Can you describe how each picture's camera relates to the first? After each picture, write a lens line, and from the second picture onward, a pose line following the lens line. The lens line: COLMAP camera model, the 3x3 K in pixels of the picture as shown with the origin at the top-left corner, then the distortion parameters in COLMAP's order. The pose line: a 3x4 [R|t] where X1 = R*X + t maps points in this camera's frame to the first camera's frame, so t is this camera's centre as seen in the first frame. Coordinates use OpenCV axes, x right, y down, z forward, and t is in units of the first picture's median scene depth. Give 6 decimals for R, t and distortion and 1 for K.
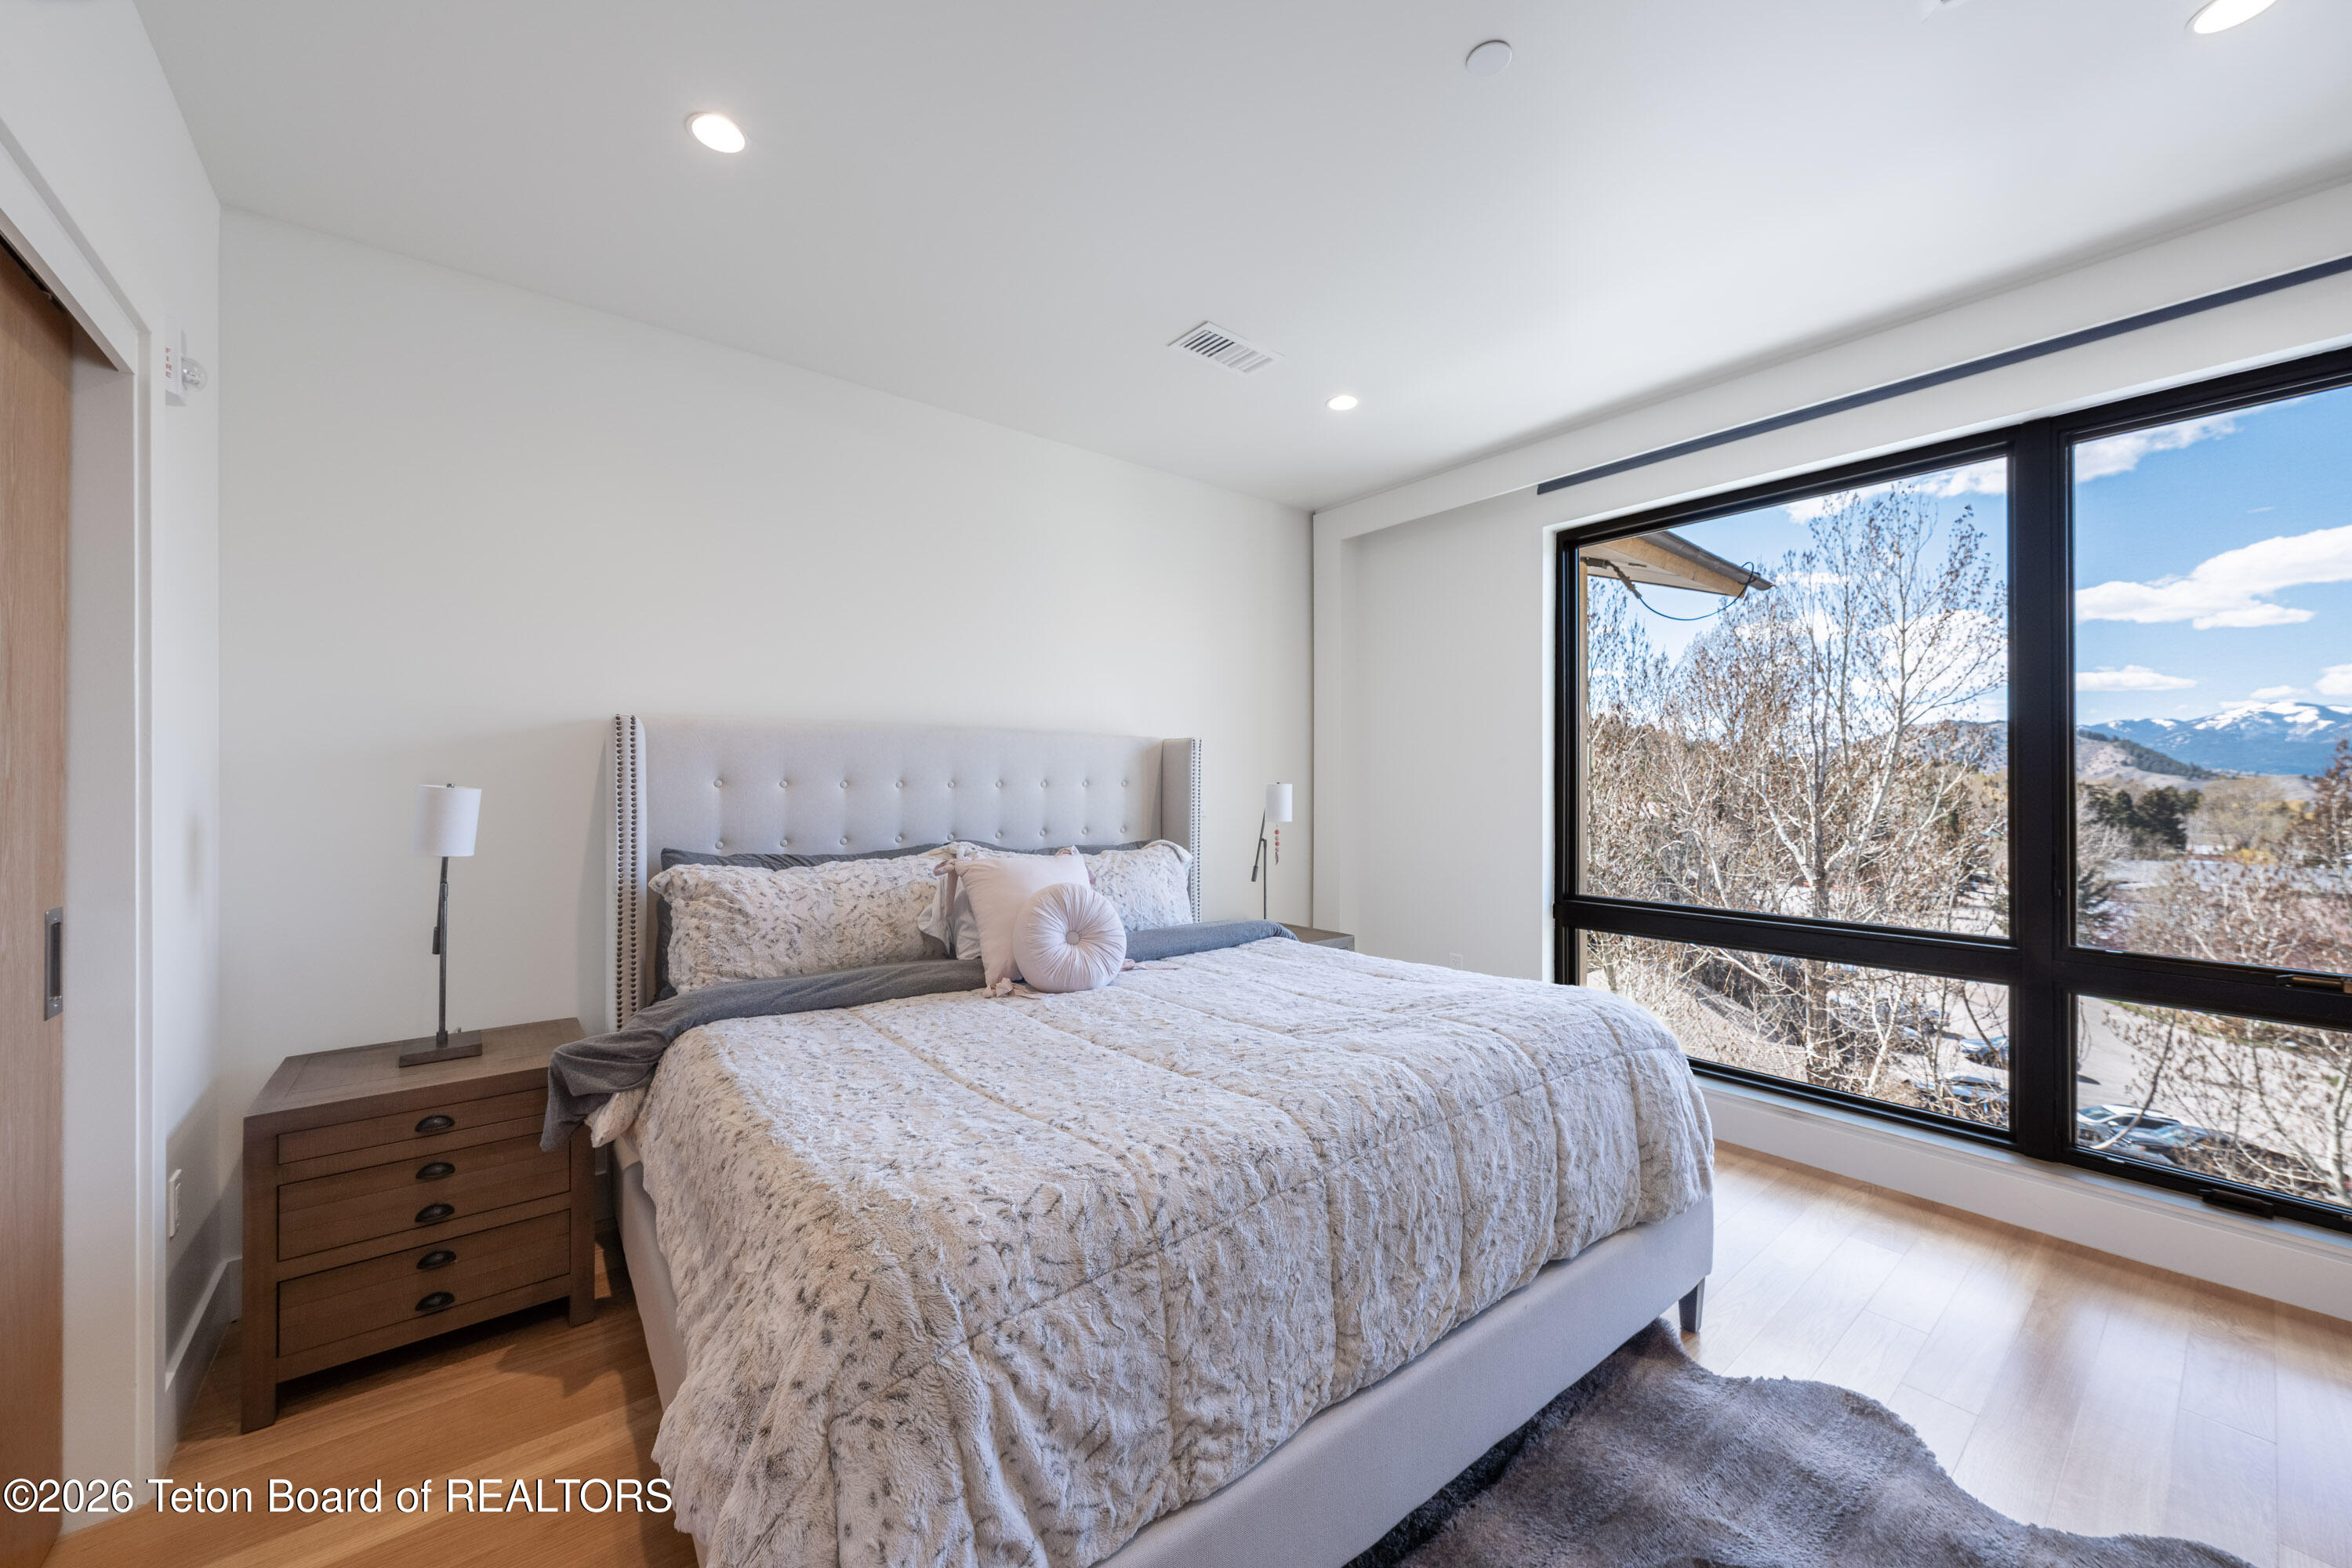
lens RADIAL K [[867.8, 0, 1179.2], [0, 867.8, 778.7], [0, 0, 1]] dist [0.000500, 0.000136]
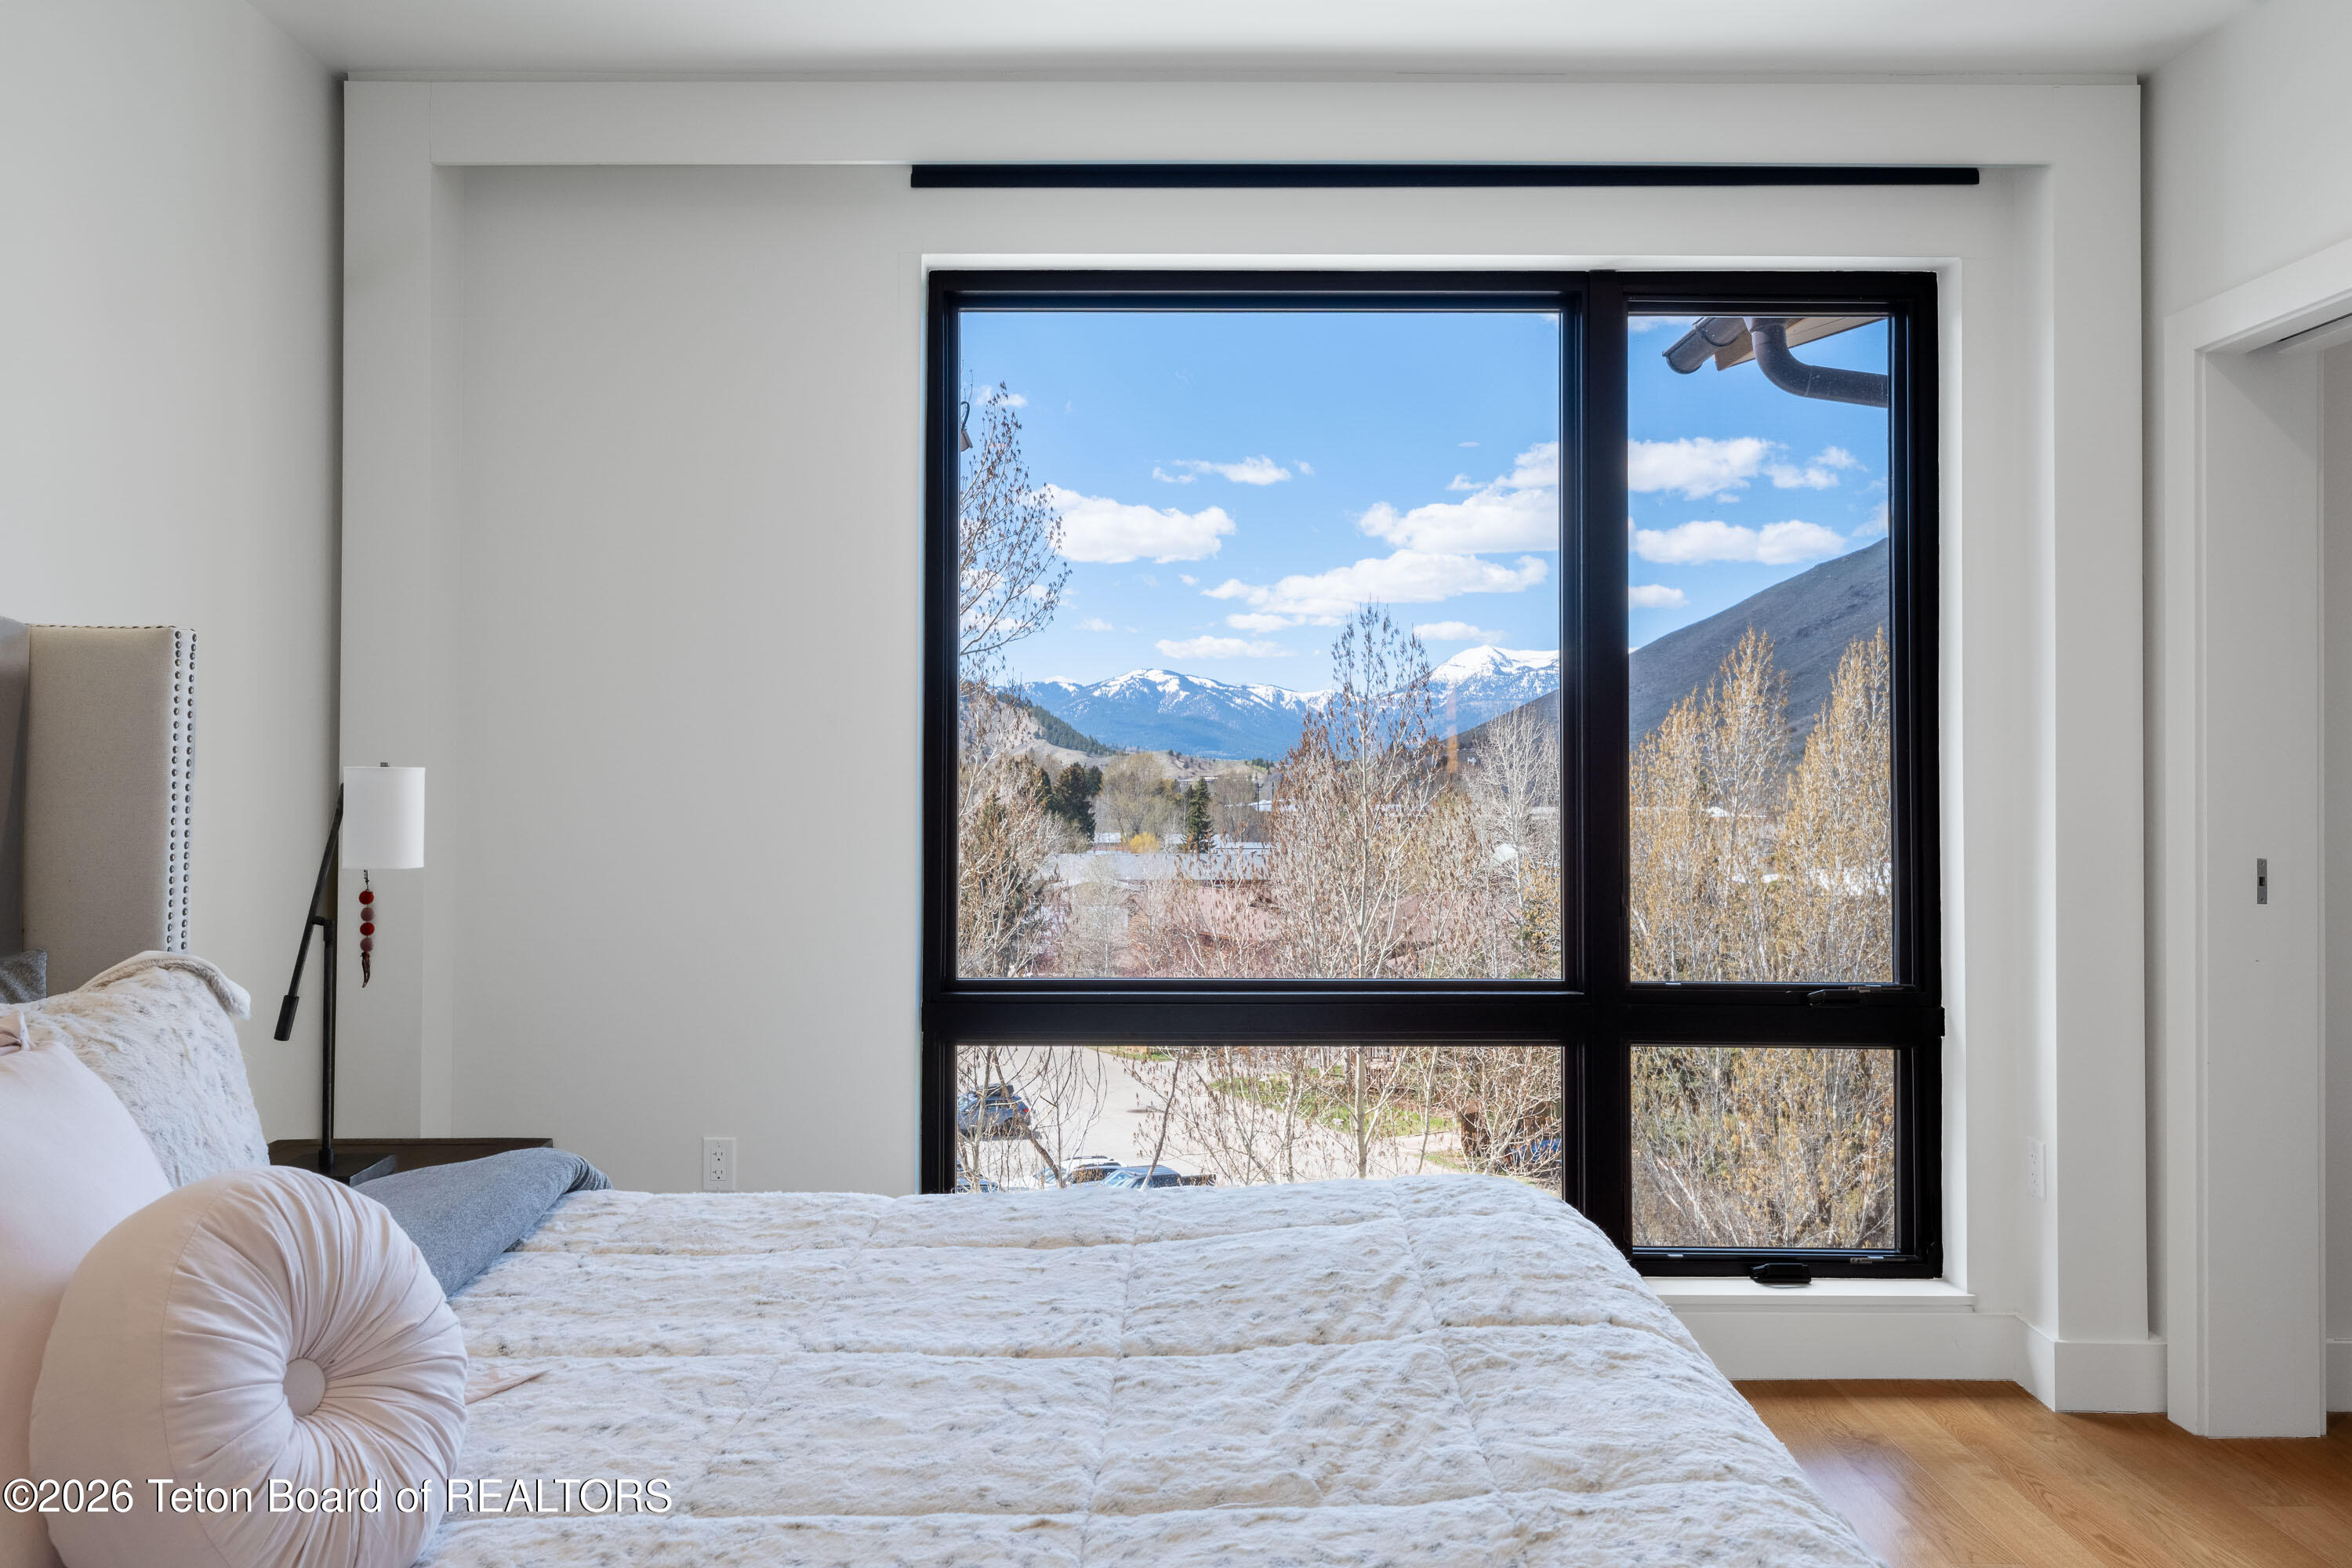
lens RADIAL K [[1569.0, 0, 1133.7], [0, 1569.0, 749.8], [0, 0, 1]] dist [0.002870, 0.005863]
pose [[0.628055, 0.006177, 0.778145, -0.216742], [-0.006108, 0.999977, -0.003007, -0.001638], [-0.778145, -0.002864, 0.628078, 0.346690]]
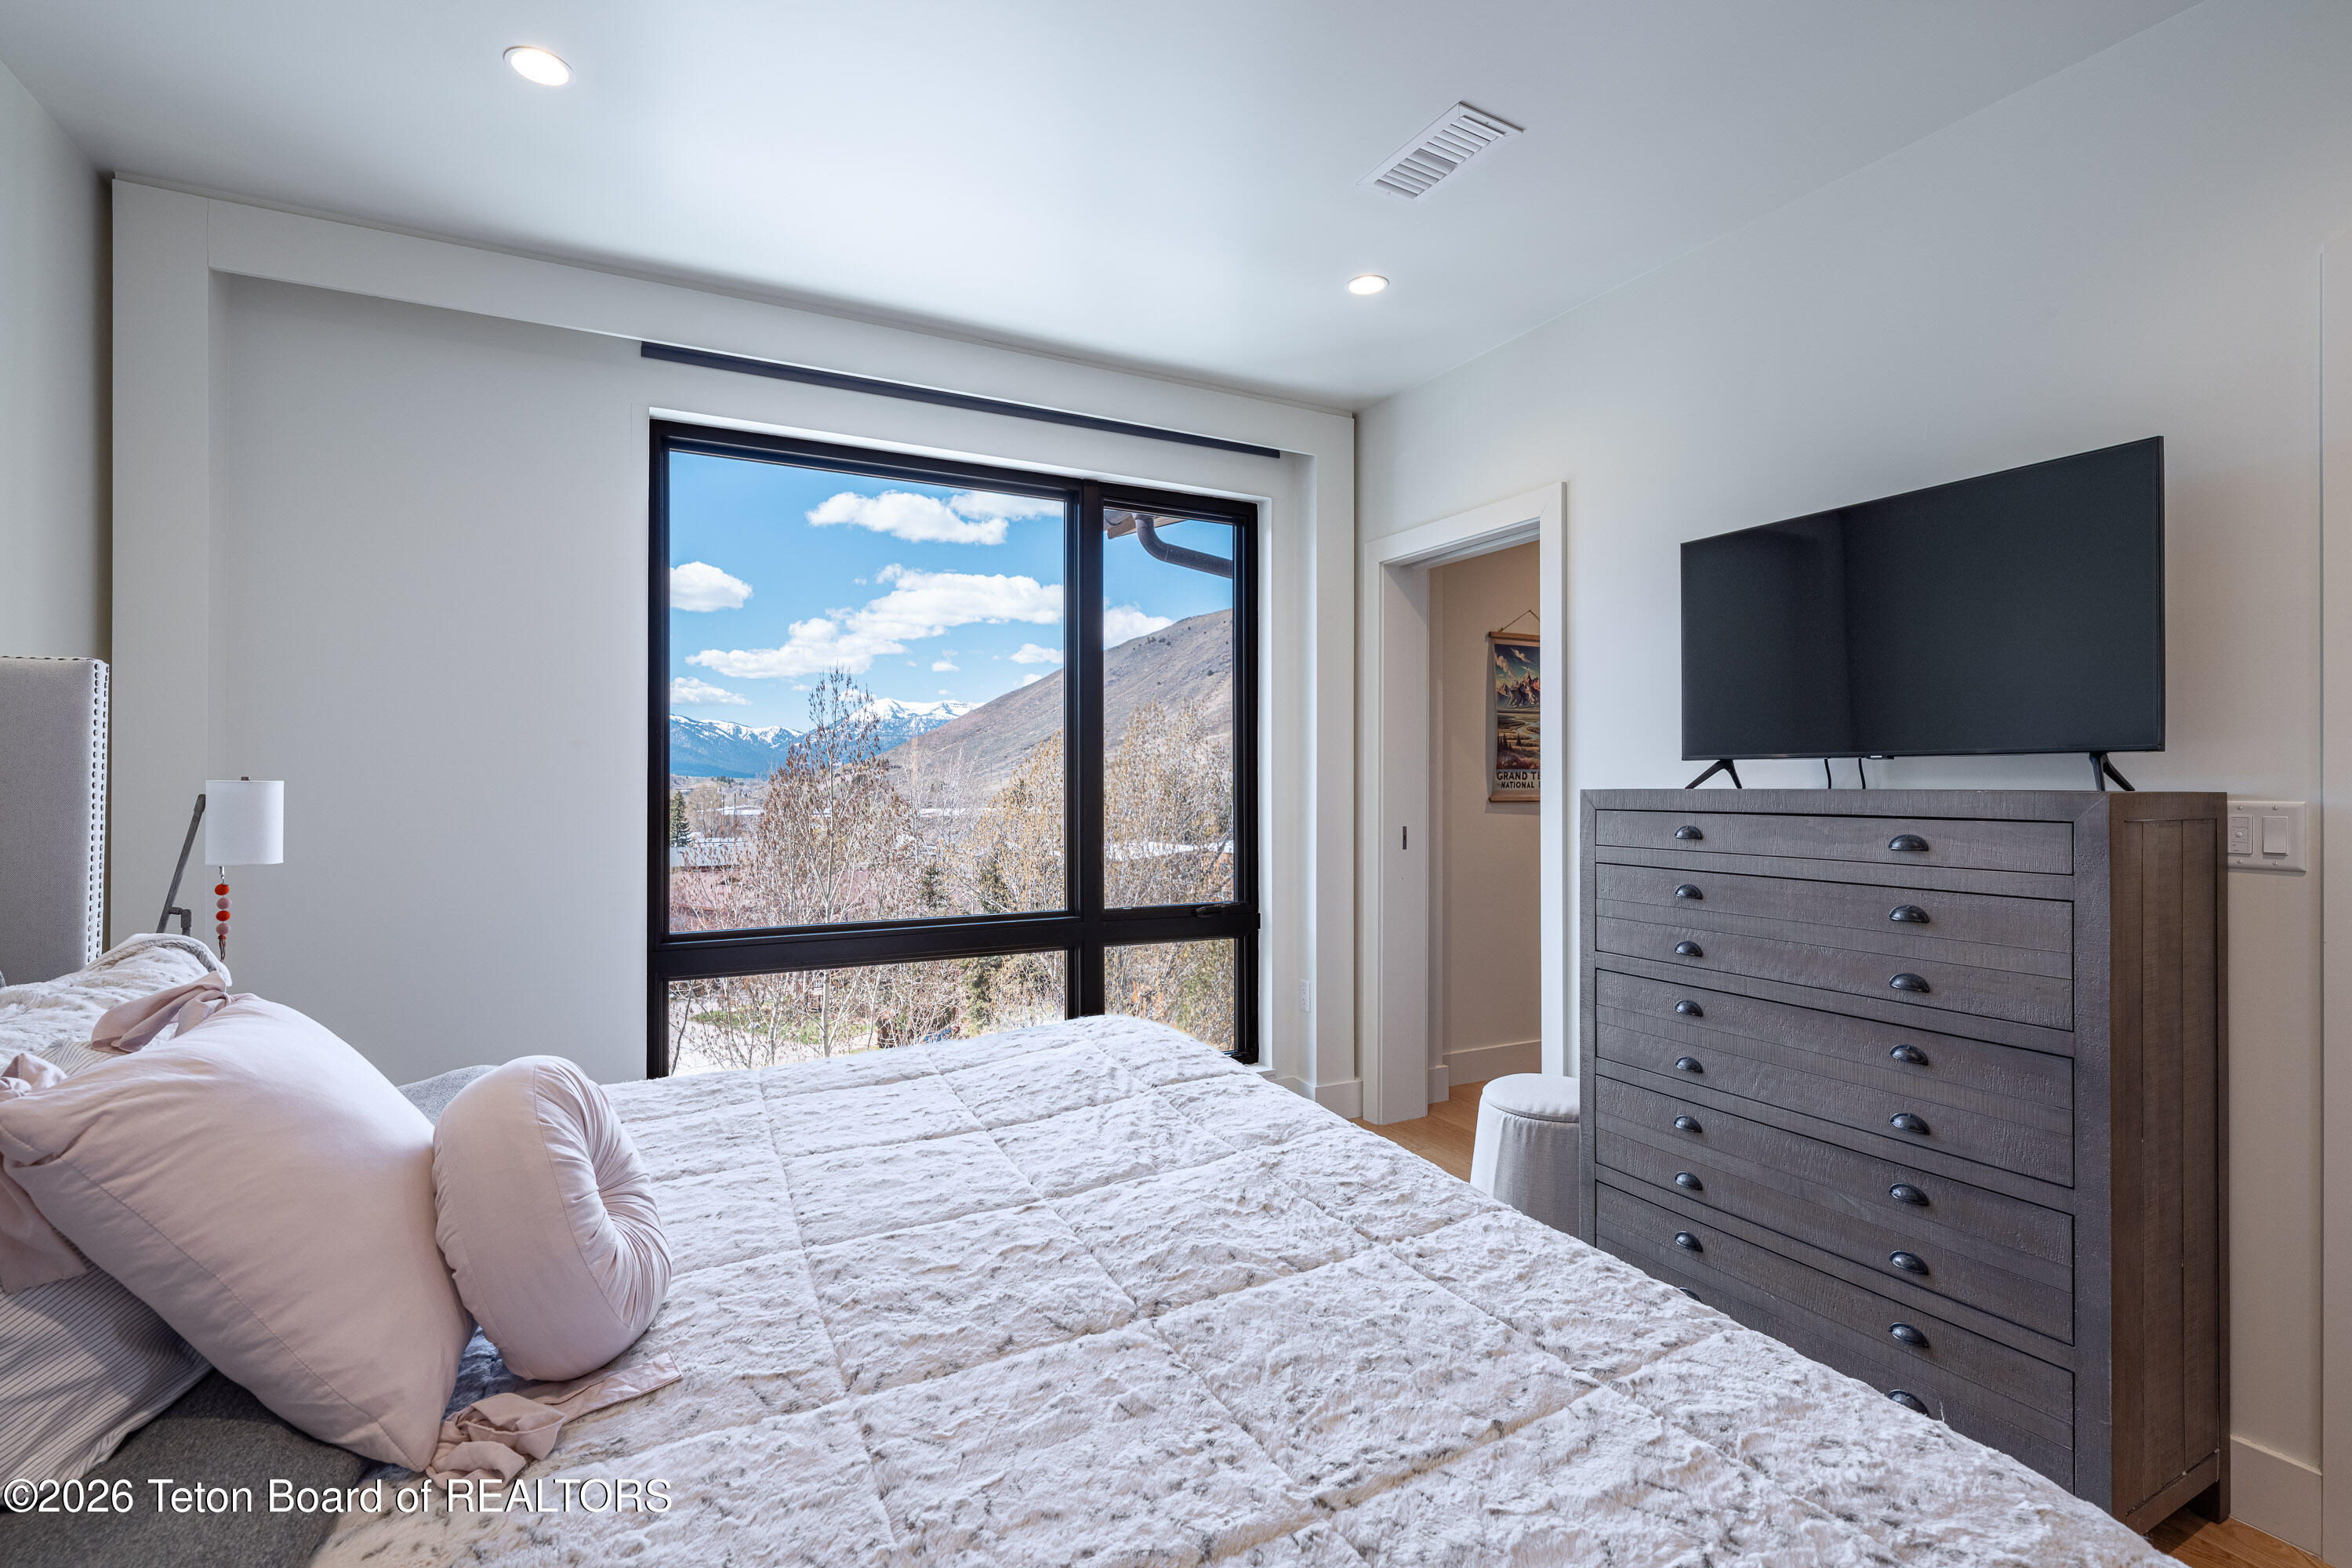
lens RADIAL K [[1072.0, 0, 1173.5], [0, 1072.0, 778.6], [0, 0, 1]] dist [0.004790, -0.000391]
pose [[0.193882, -0.000993, 0.981024, -0.343801], [-0.006001, 0.999980, 0.002198, 0.000410], [-0.981006, -0.006313, 0.193872, 0.436999]]
